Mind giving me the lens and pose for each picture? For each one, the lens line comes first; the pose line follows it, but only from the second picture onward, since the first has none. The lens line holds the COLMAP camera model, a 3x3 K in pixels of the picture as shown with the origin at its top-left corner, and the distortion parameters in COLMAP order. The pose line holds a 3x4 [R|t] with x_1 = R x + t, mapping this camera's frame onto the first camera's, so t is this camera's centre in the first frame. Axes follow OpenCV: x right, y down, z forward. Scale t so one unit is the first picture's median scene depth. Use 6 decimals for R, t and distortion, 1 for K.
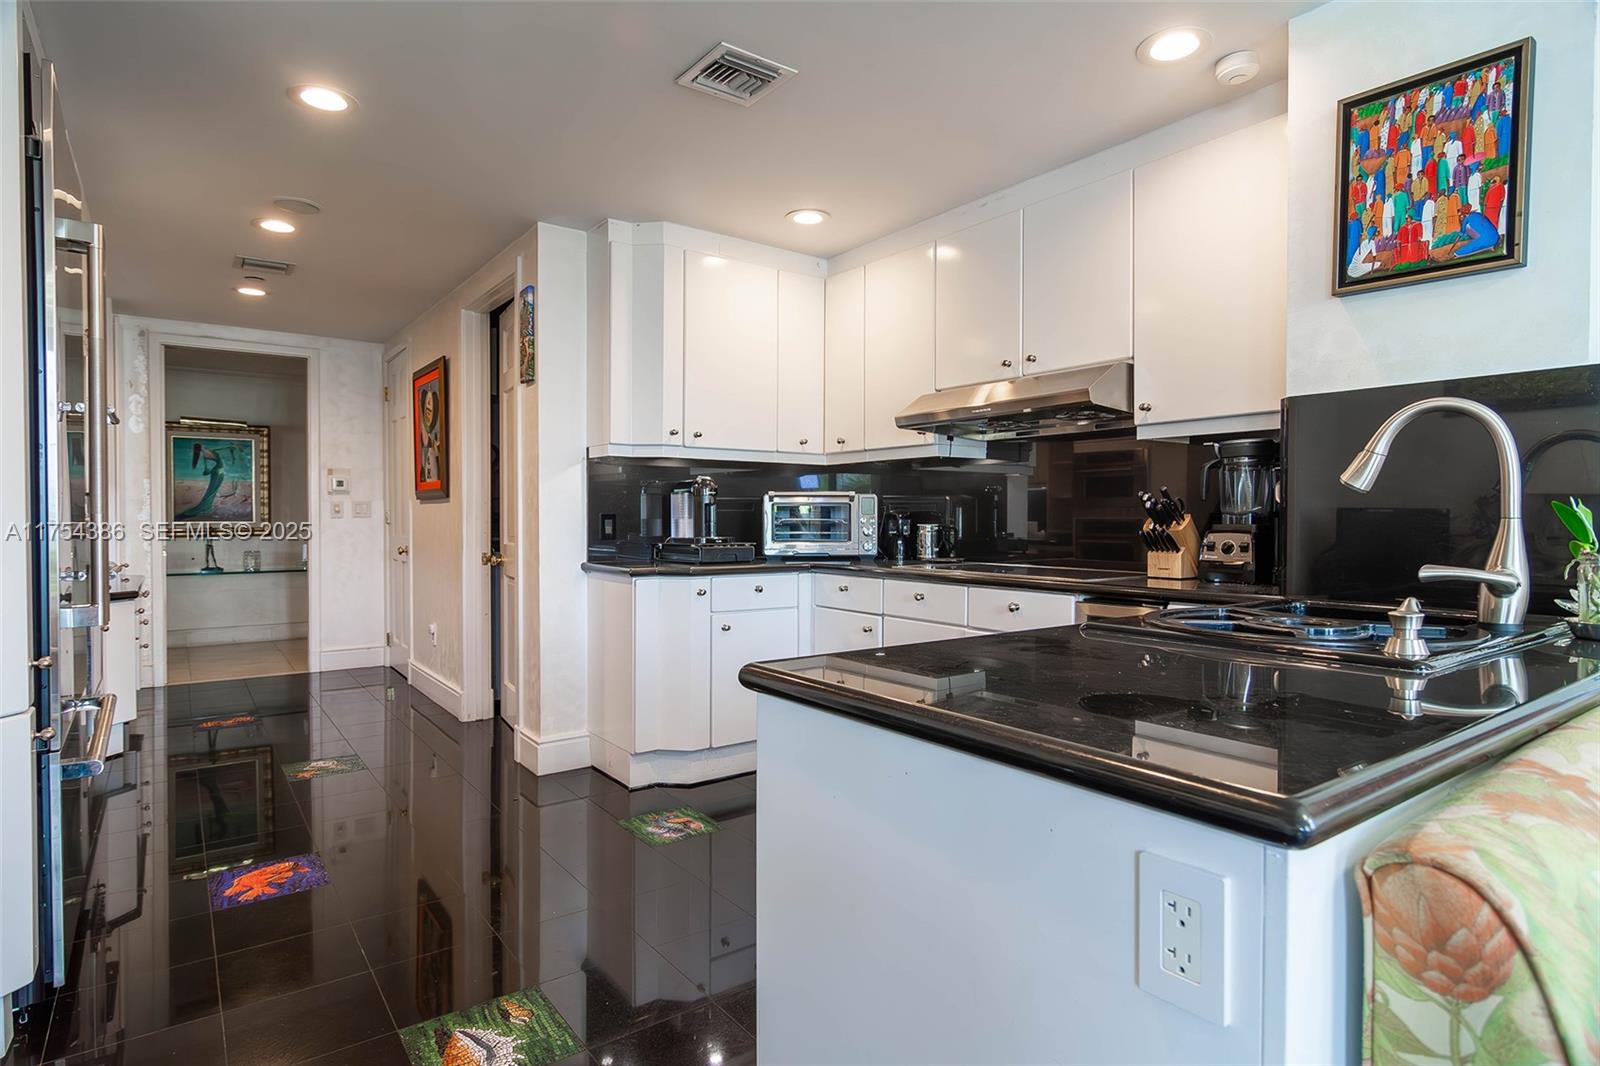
lens RADIAL K [[869.6, 0, 820.6], [0, 869.6, 537.1], [0, 0, 1]] dist [-0.000338, 0.001095]
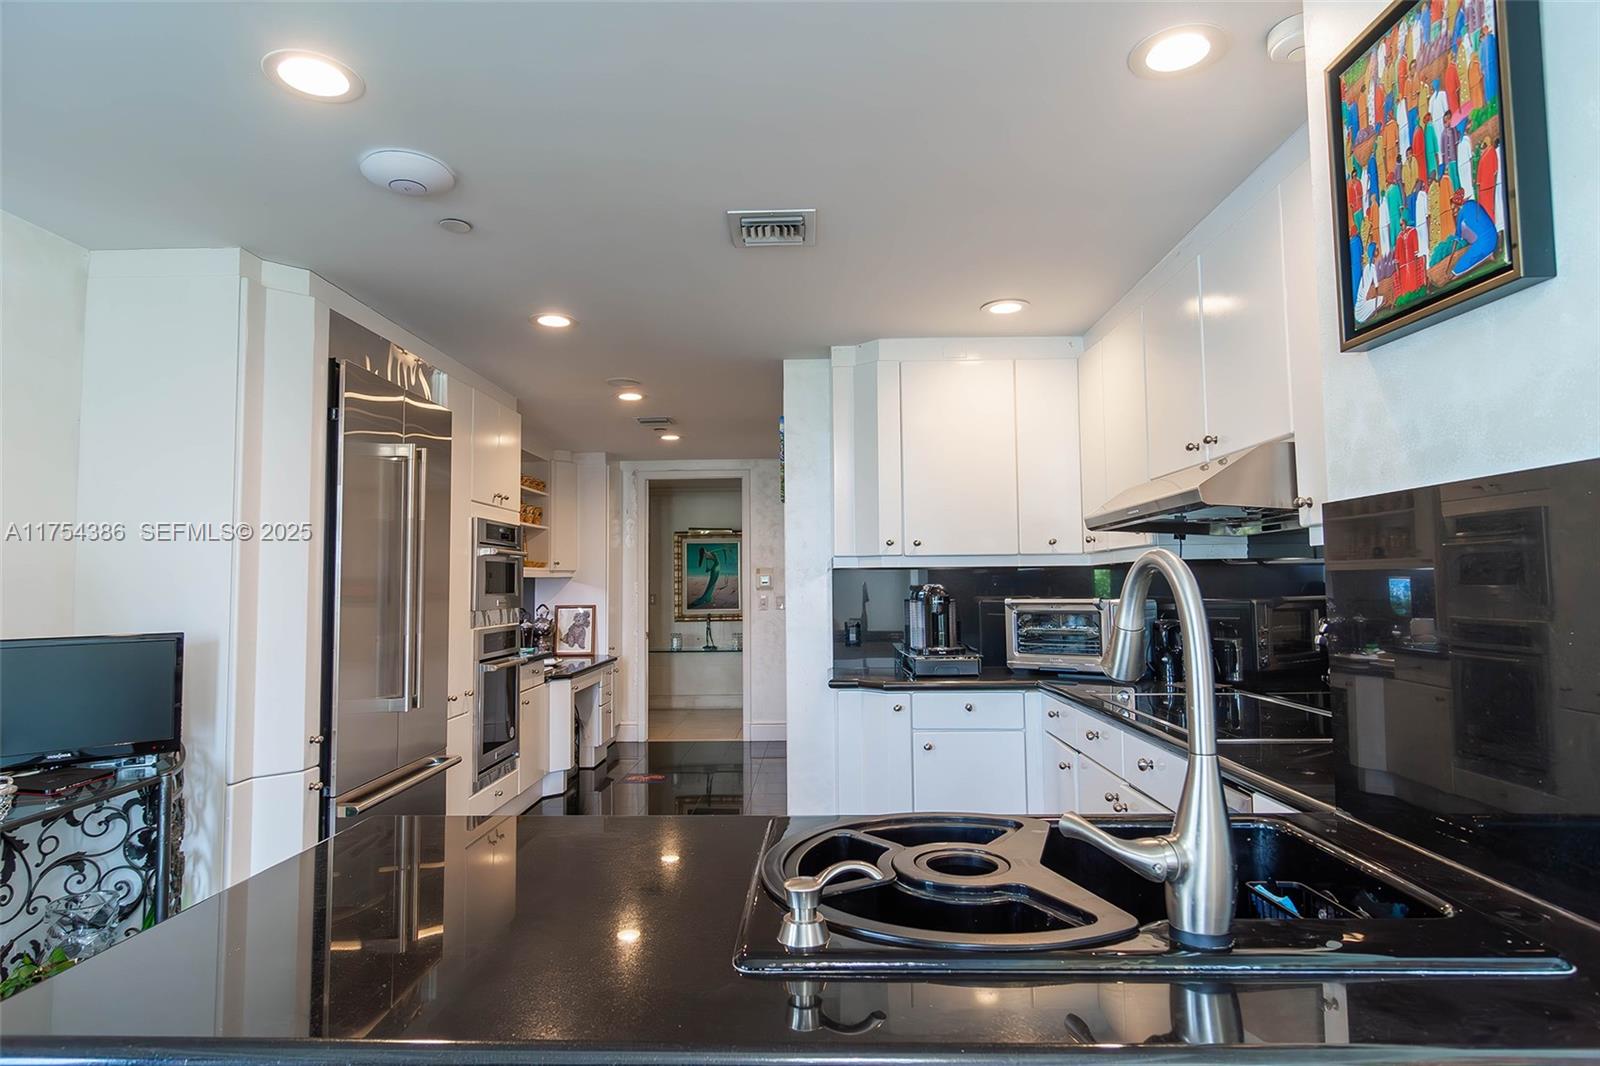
lens RADIAL K [[897.5, 0, 803.9], [0, 897.5, 526.4], [0, 0, 1]] dist [-0.005570, 0.001978]
pose [[0.777179, -0.050046, -0.627286, 0.708796], [-0.003379, 0.996486, -0.083688, -0.092055], [0.629271, 0.067161, 0.774279, 0.238923]]
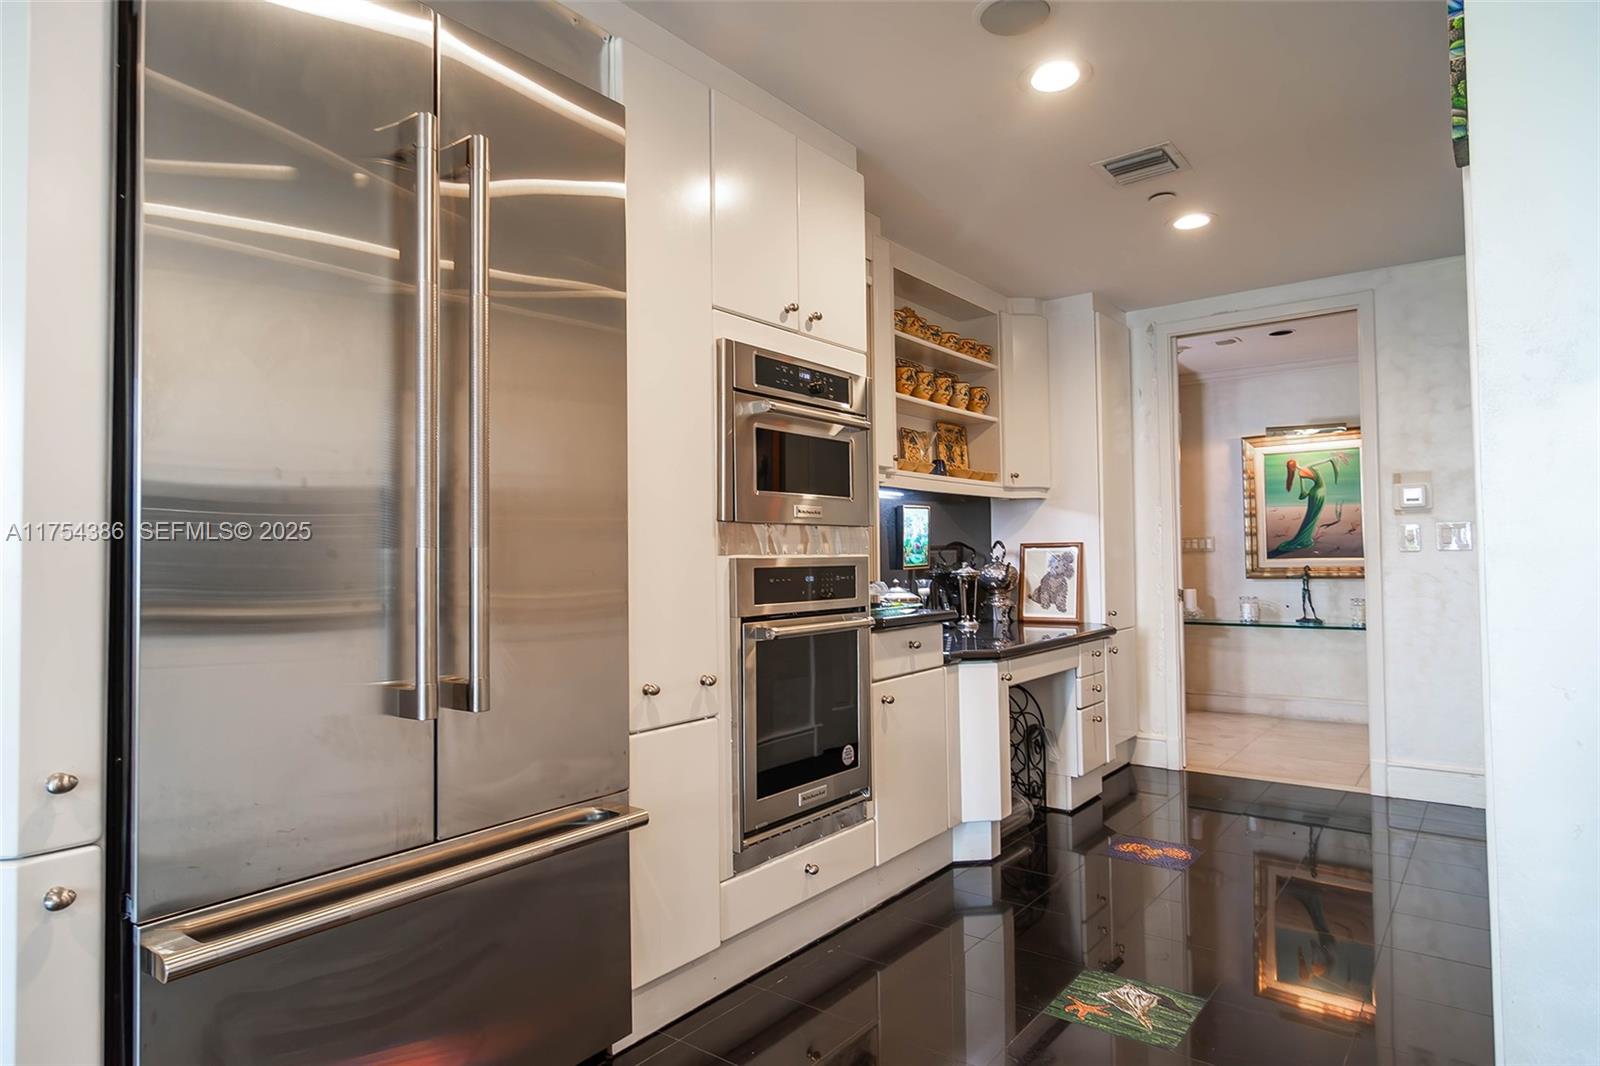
lens RADIAL K [[910.4, 0, 800.0], [0, 910.4, 533.0], [0, 0, 1]] dist [-0.006148, 0.002298]
pose [[0.244956, -0.033116, -0.968968, -0.100596], [-0.011882, 0.999239, -0.037154, -0.017319], [0.969461, 0.020615, 0.244376, 1.171250]]
